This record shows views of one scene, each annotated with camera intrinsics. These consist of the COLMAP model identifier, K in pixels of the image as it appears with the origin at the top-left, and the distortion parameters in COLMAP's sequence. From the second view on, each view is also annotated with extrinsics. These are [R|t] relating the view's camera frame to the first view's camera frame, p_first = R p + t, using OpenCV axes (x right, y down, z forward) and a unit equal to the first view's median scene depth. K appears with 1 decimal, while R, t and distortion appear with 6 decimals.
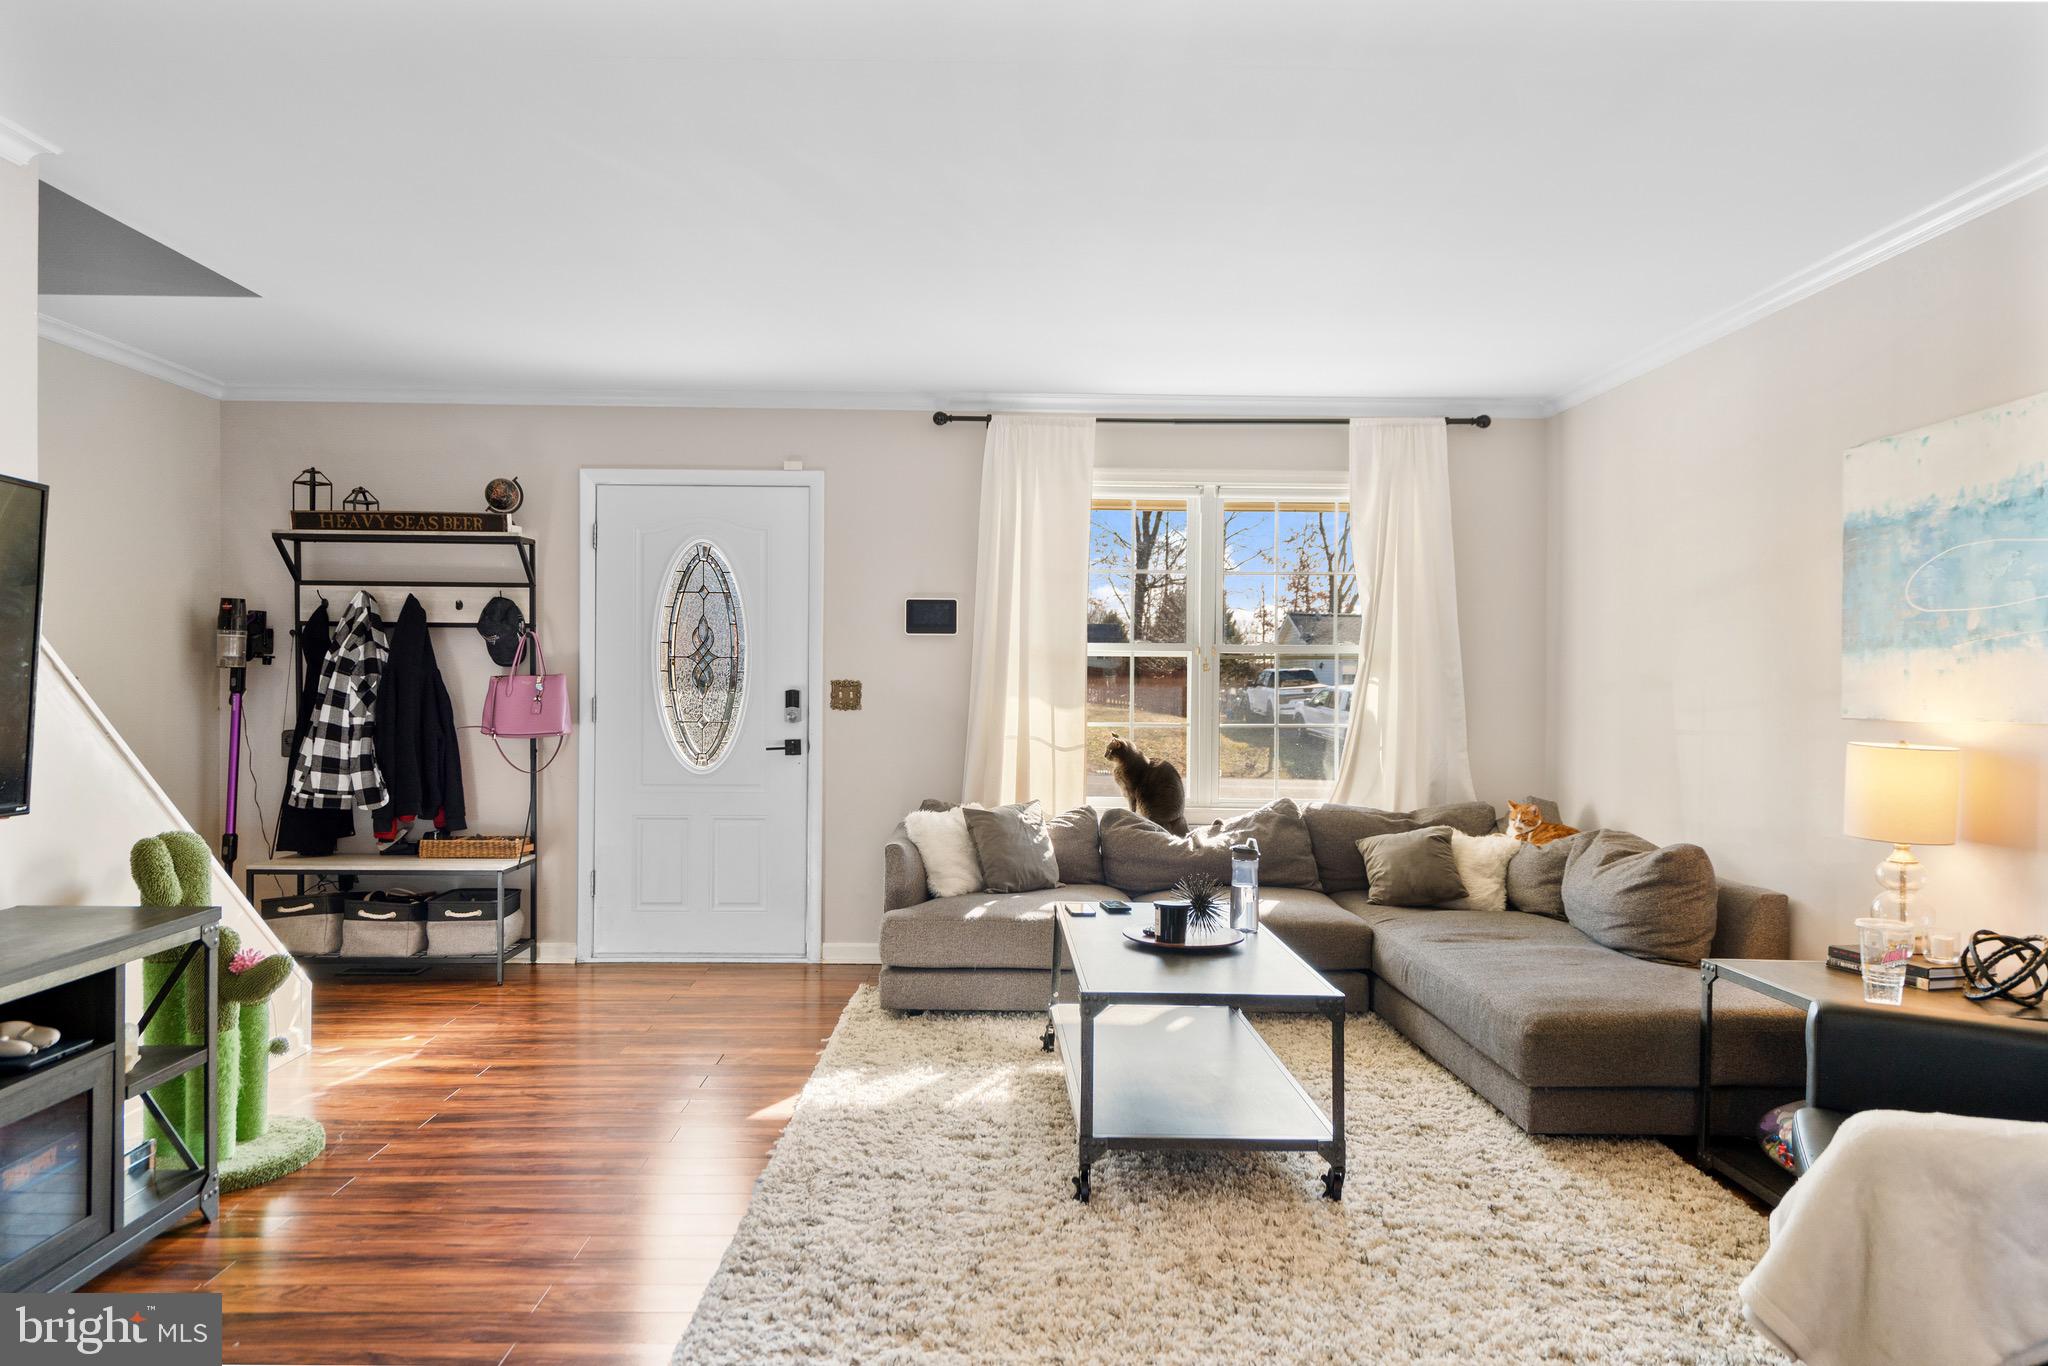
lens RADIAL K [[1264.6, 0, 1019.1], [0, 1264.6, 691.2], [0, 0, 1]] dist [0.005959, -0.001069]
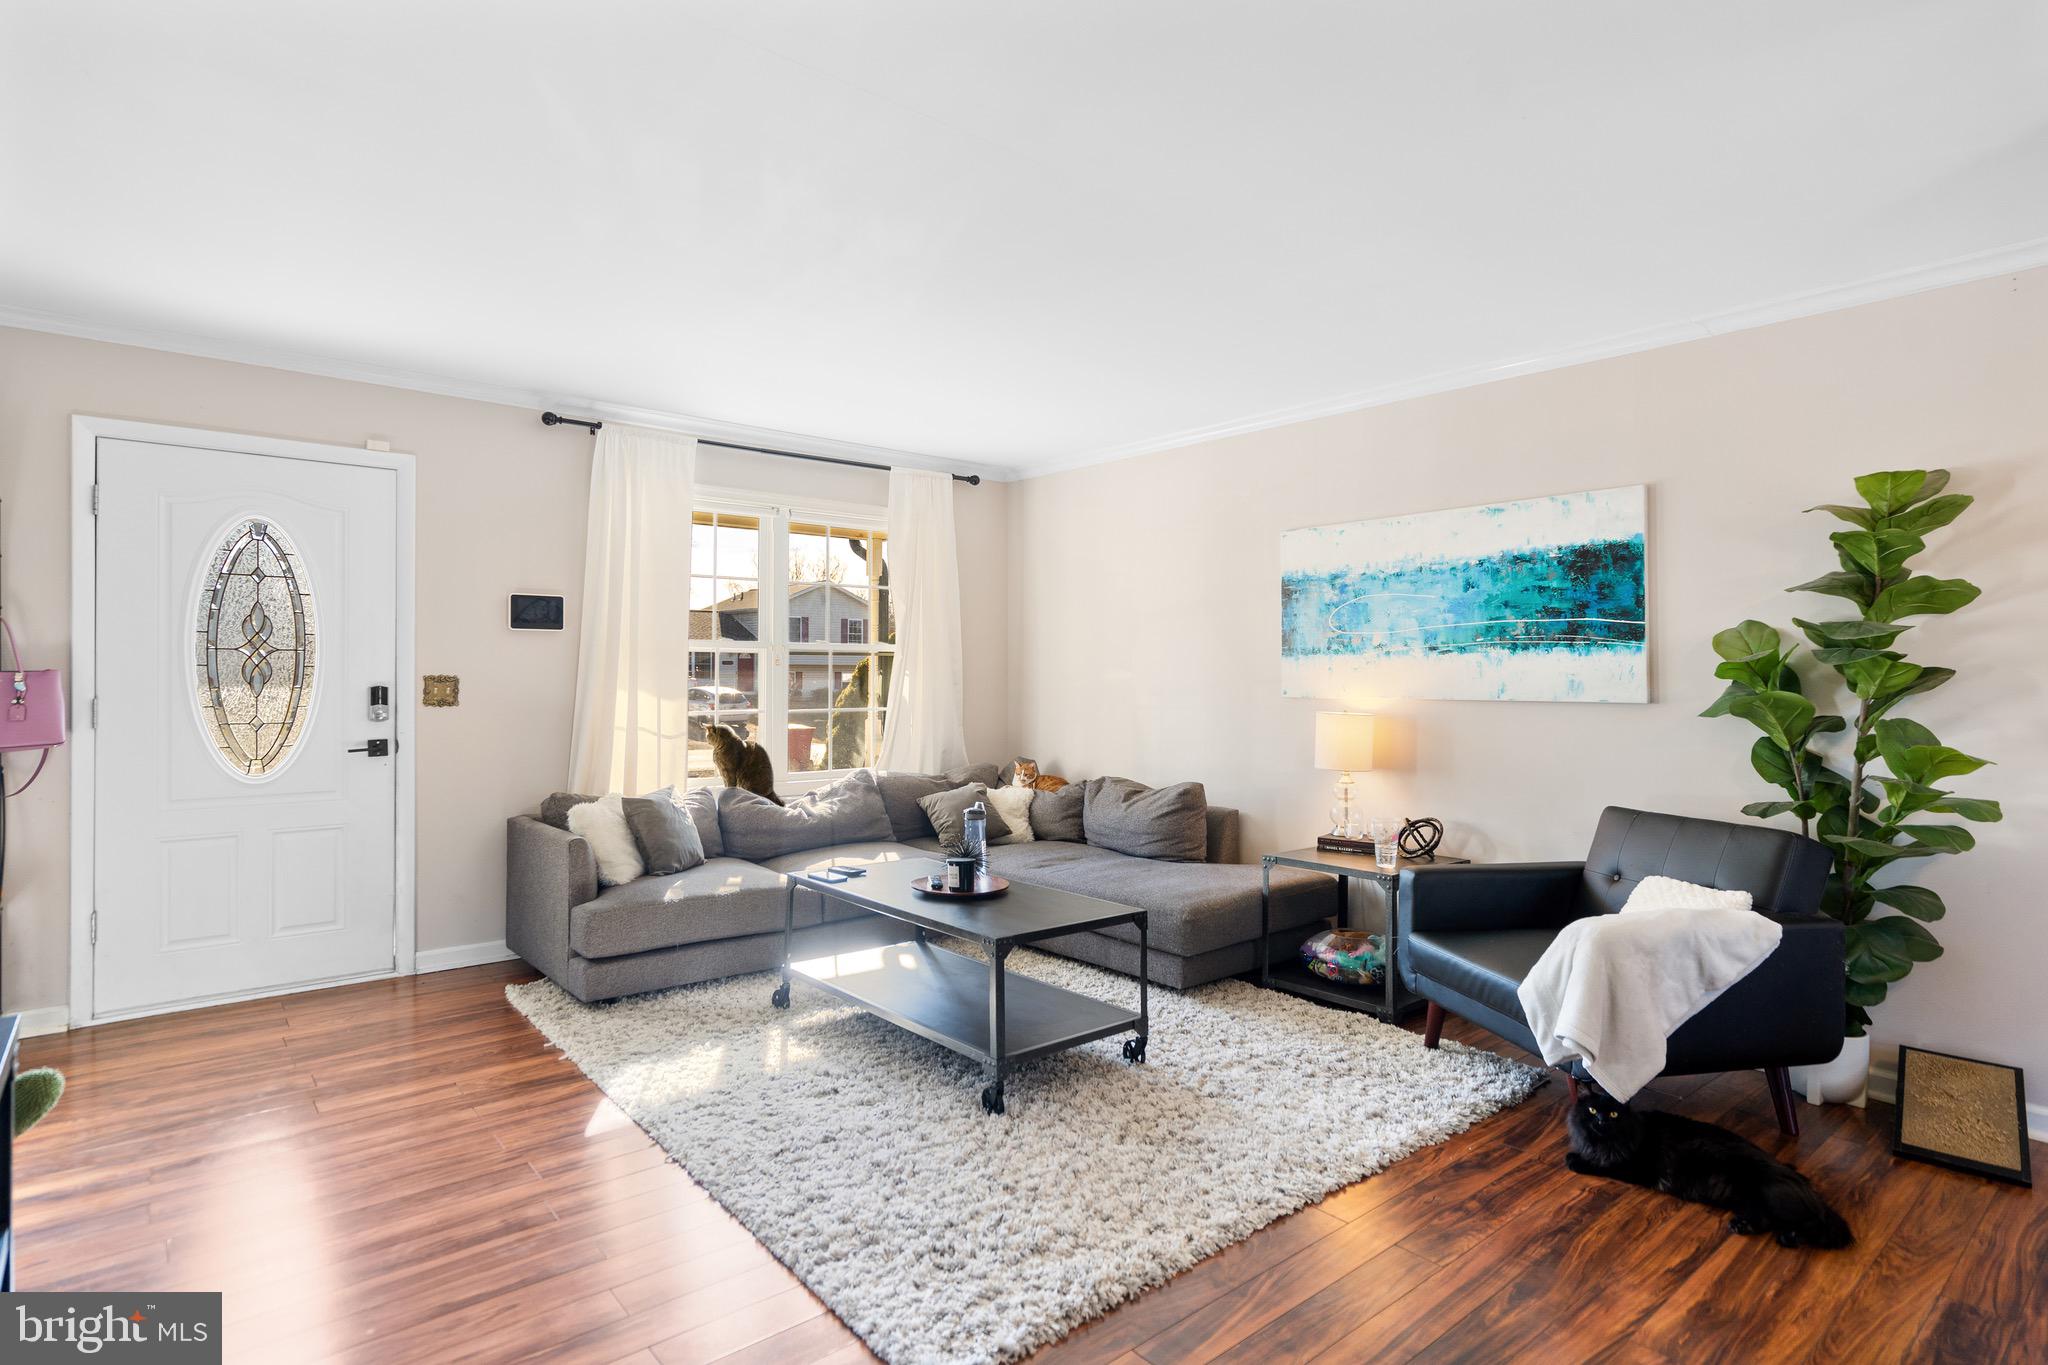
lens RADIAL K [[1029.9, 0, 1030.6], [0, 1029.9, 667.8], [0, 0, 1]] dist [0.000820, -0.000083]
pose [[0.784943, -0.001569, 0.619566, -0.328809], [0.006445, 0.999963, -0.005632, -0.008711], [-0.619534, 0.008414, 0.784925, 0.129553]]
